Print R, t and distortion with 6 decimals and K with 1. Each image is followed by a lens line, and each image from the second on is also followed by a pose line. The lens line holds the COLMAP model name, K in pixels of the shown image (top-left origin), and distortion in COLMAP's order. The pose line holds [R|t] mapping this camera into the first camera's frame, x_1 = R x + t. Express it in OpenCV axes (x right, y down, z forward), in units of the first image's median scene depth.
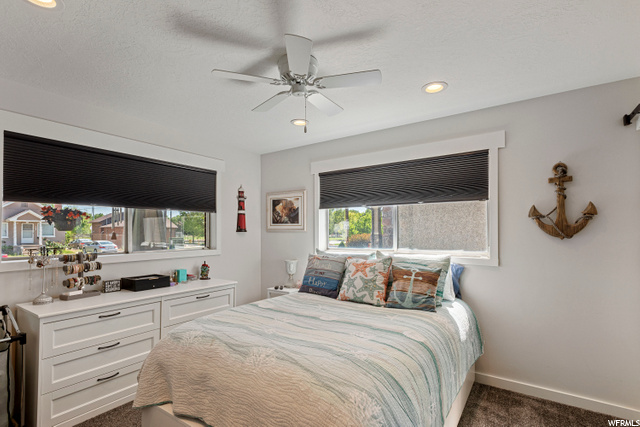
lens RADIAL K [[309.0, 0, 320.0], [0, 309.0, 213.5], [0, 0, 1]] dist [0.001650, 0.011735]
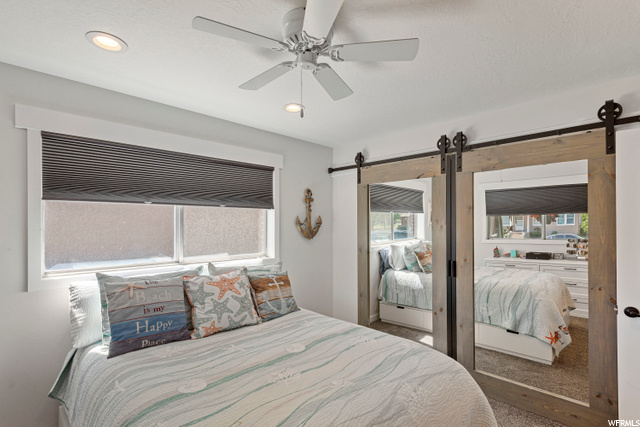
lens RADIAL K [[302.3, 0, 317.7], [0, 302.3, 217.5], [0, 0, 1]] dist [0.001745, -0.000318]
pose [[0.195922, 0.026987, 0.980248, -0.642850], [-0.050161, 0.998588, -0.017466, -0.000238], [-0.979336, -0.045748, 0.196999, 0.671513]]
